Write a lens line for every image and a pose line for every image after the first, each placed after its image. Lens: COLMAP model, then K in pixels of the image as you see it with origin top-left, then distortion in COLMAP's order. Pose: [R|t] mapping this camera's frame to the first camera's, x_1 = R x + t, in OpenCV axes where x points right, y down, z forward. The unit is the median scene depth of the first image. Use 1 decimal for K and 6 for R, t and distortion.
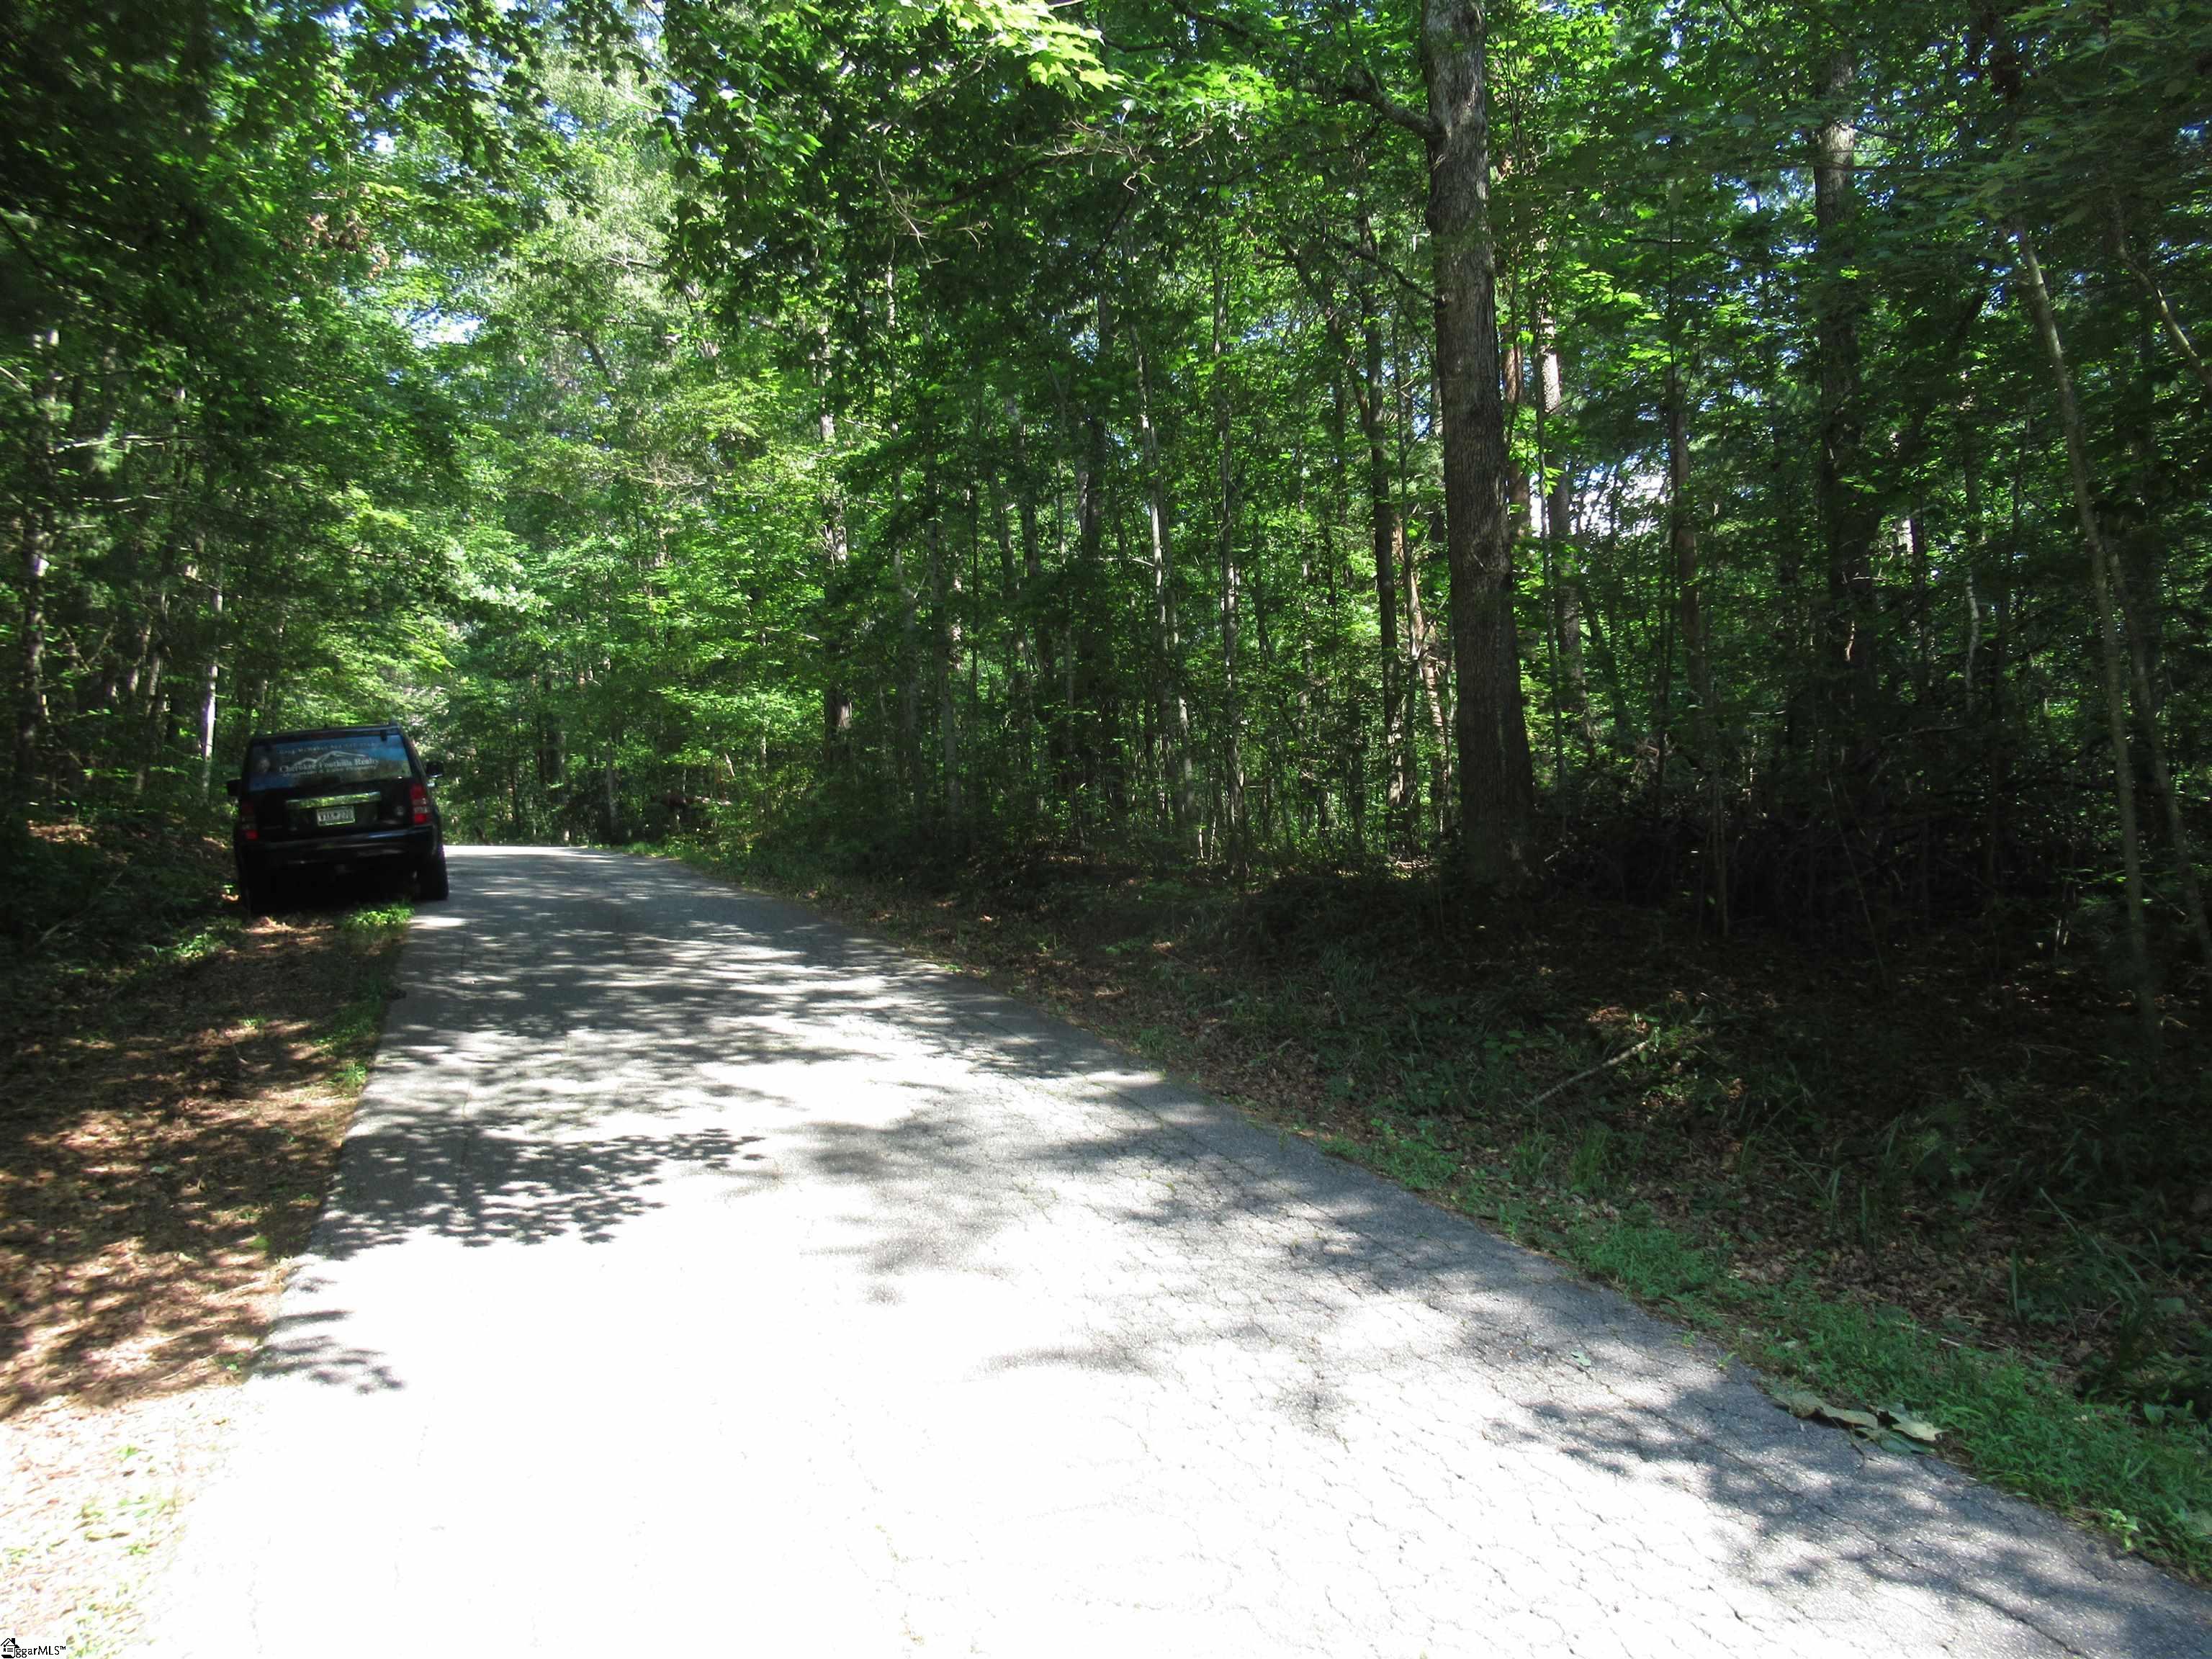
lens RADIAL K [[1618.0, 0, 1110.9], [0, 1618.0, 830.3], [0, 0, 1]] dist [0.000144, 0.000827]
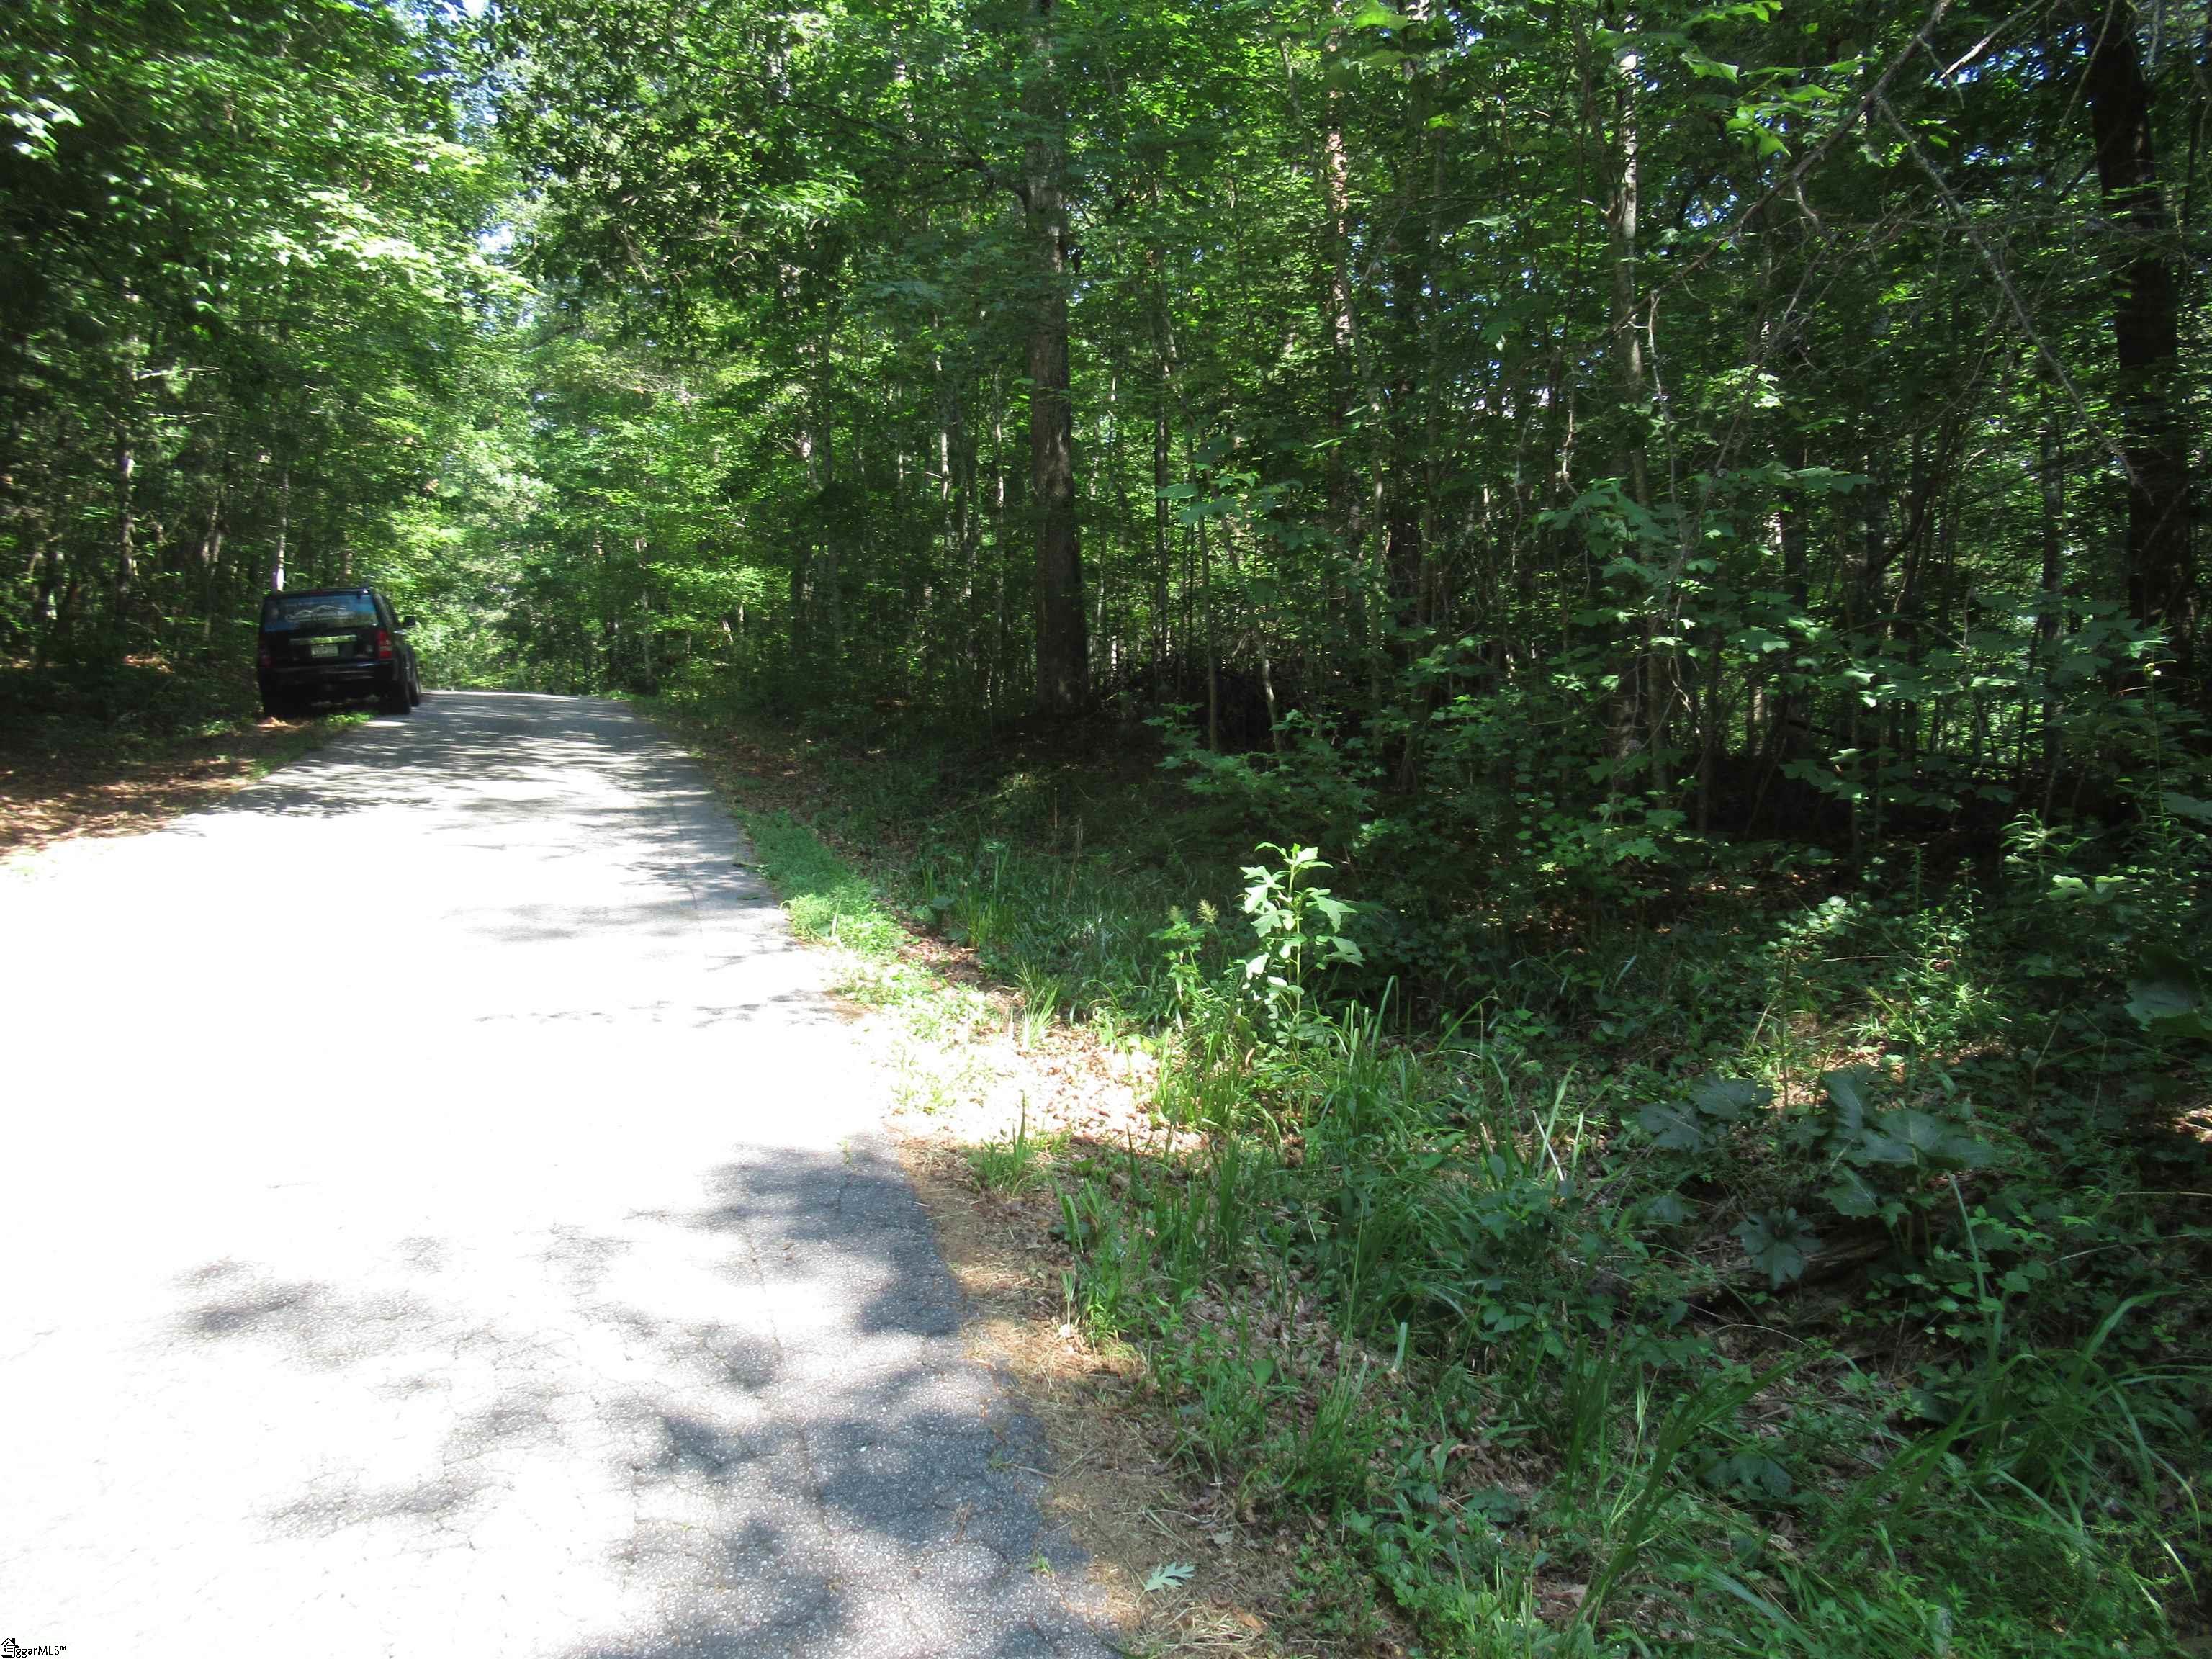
lens RADIAL K [[1618.0, 0, 1101.2], [0, 1618.0, 828.6], [0, 0, 1]] dist [0.000144, 0.000827]
pose [[0.997469, 0.030625, -0.064162, 0.294391], [-0.025976, 0.997061, 0.072076, 0.026488], [0.066180, -0.070227, 0.995333, -0.378343]]
